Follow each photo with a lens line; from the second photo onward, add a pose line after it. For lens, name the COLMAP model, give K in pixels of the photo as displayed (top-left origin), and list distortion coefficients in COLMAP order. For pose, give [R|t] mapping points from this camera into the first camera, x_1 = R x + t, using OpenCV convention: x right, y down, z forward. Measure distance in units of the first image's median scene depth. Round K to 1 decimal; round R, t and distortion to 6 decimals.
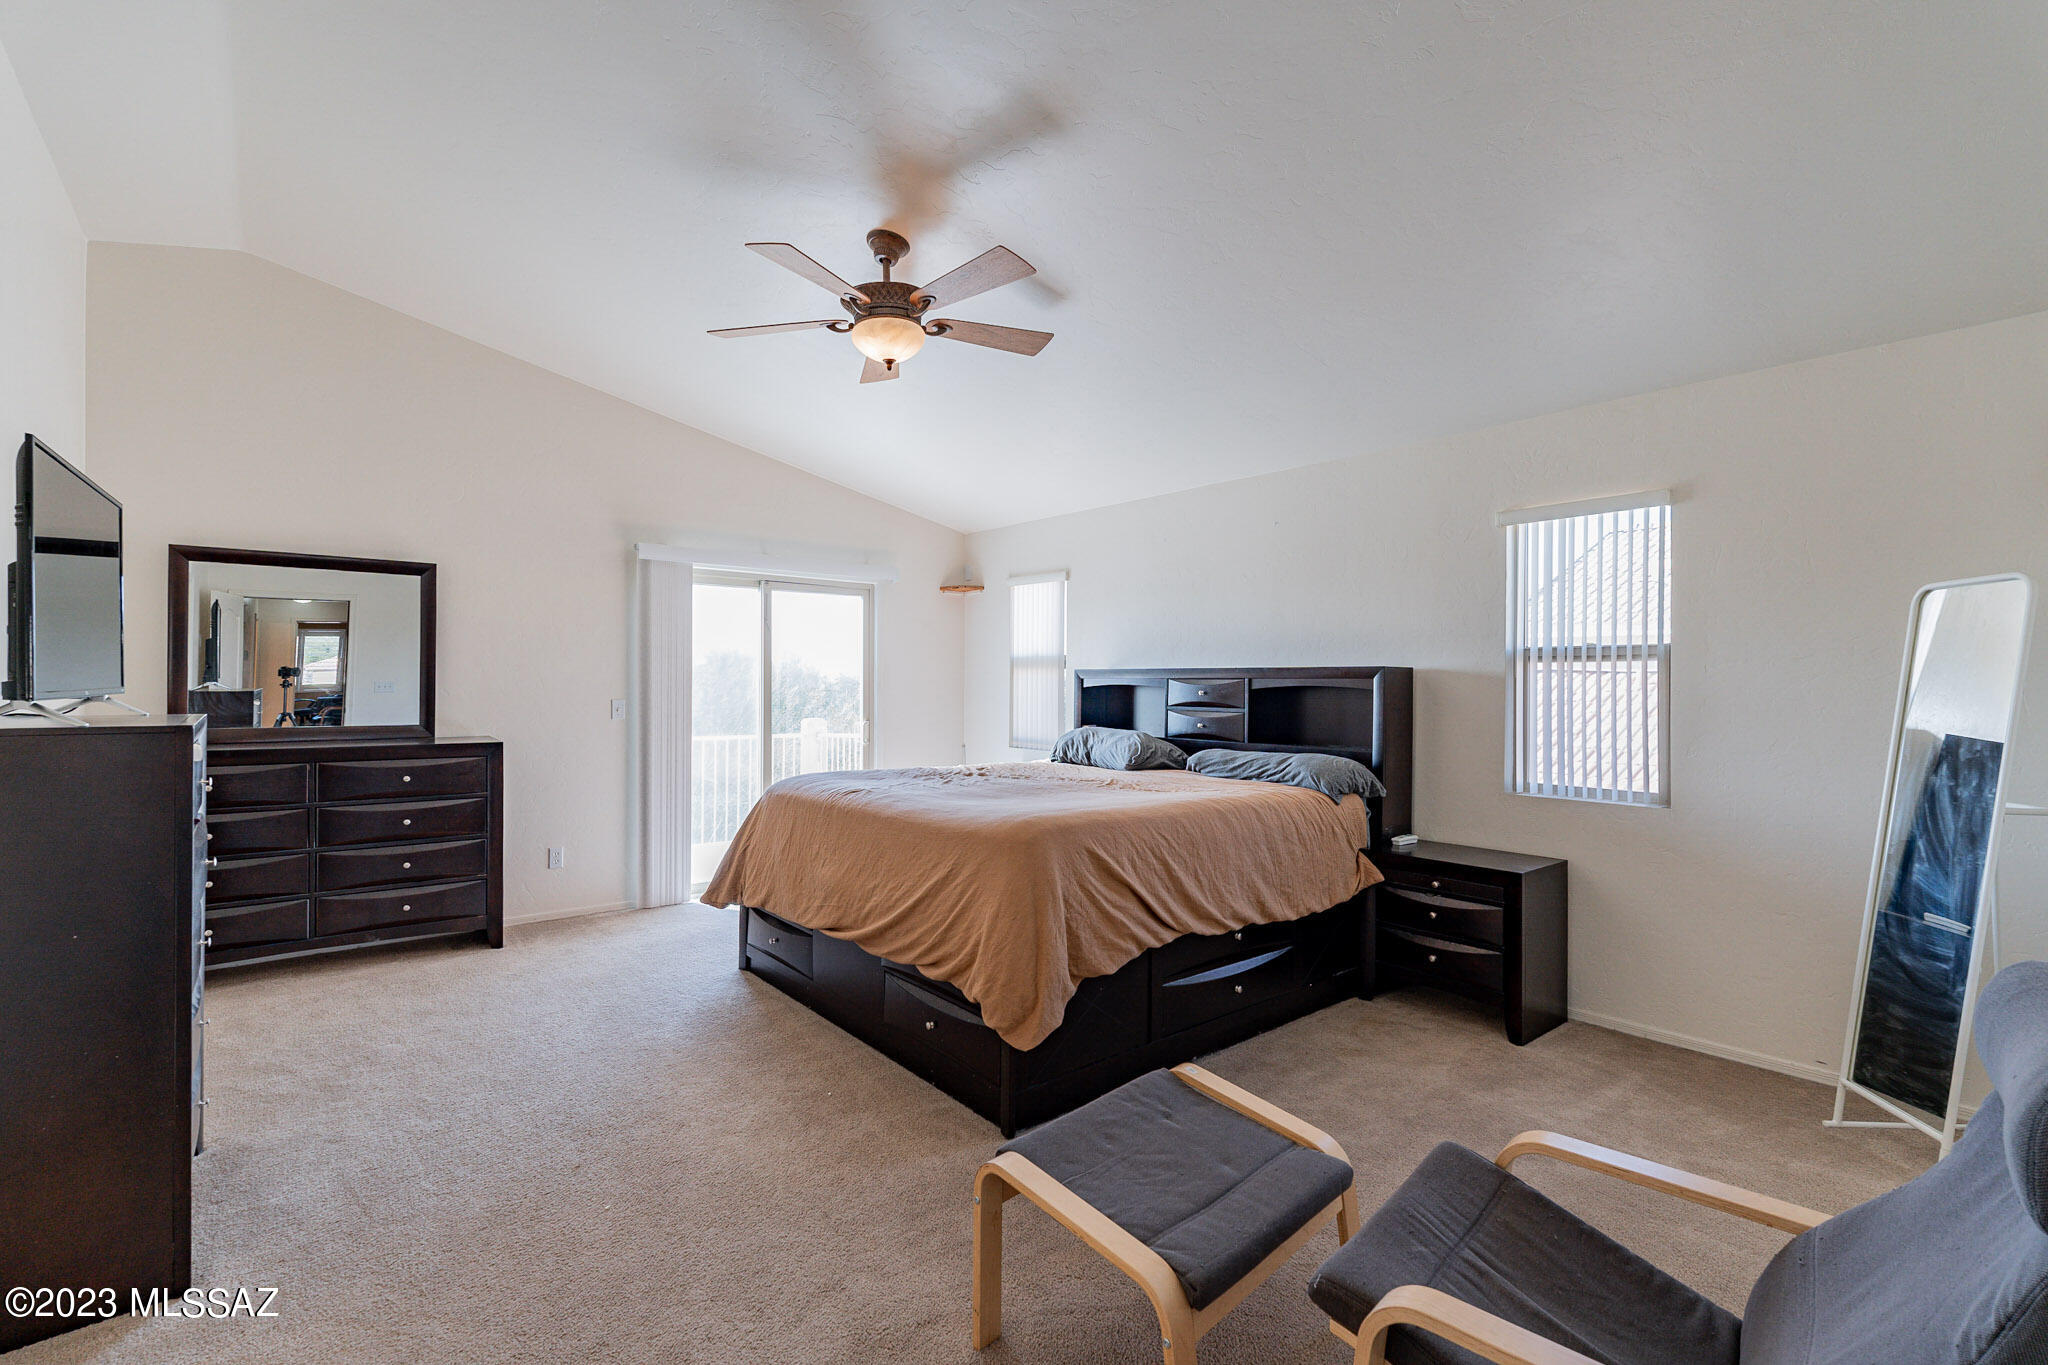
lens RADIAL K [[902.8, 0, 1033.3], [0, 902.8, 683.1], [0, 0, 1]] dist [-0.003749, 0.000294]
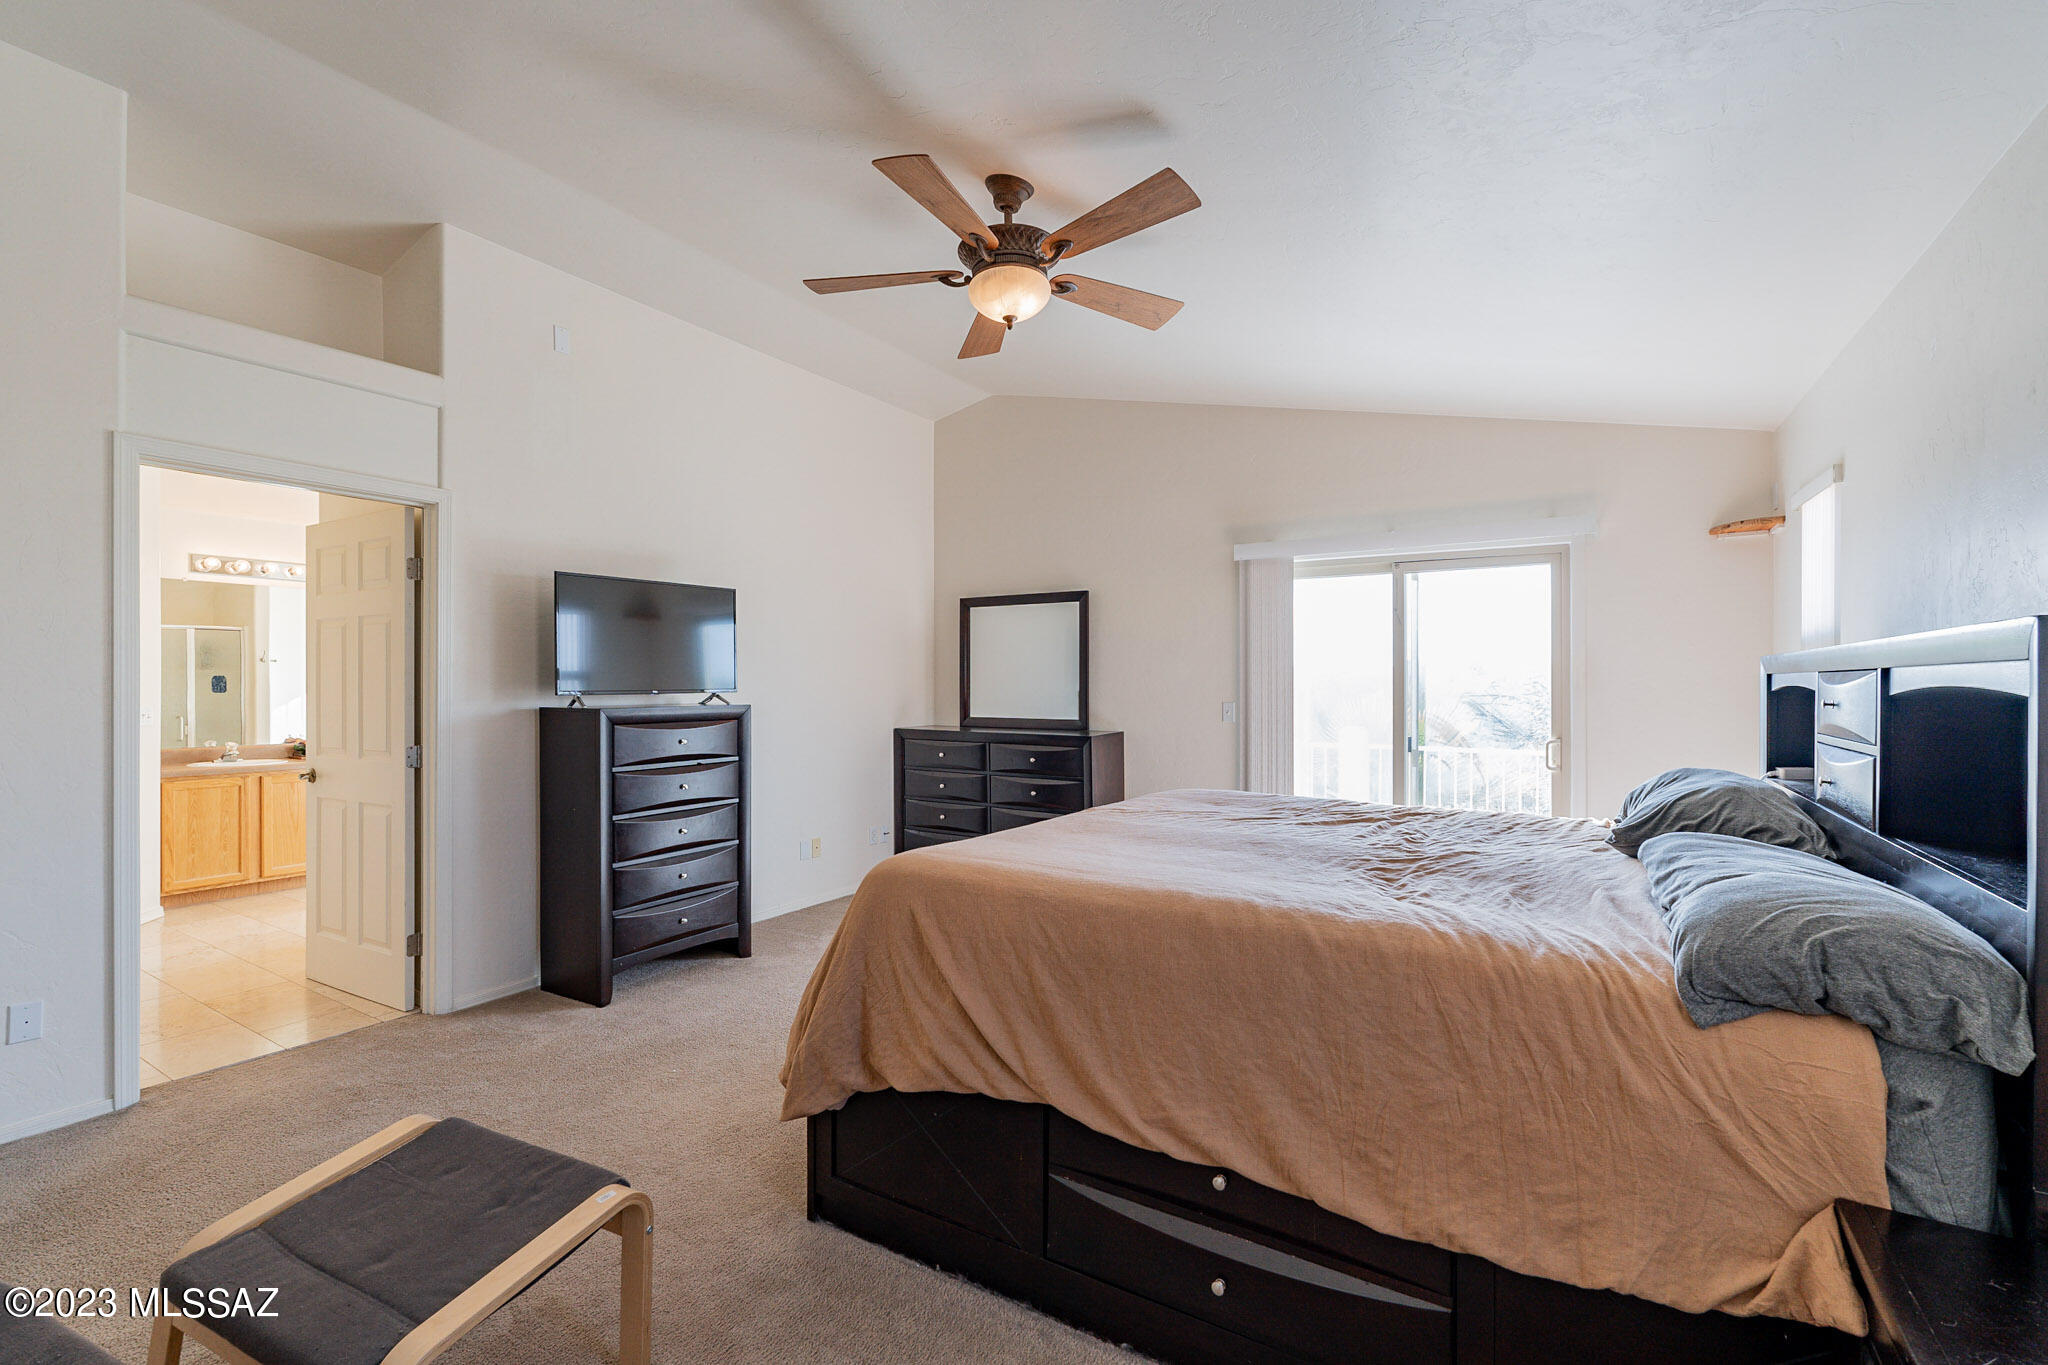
lens RADIAL K [[902.8, 0, 1026.9], [0, 902.8, 686.4], [0, 0, 1]] dist [-0.003749, 0.000294]
pose [[0.313886, -0.003479, -0.949454, 0.419004], [-0.000798, 0.999992, -0.003928, 0.003687], [0.949460, 0.001990, 0.313881, 0.459211]]
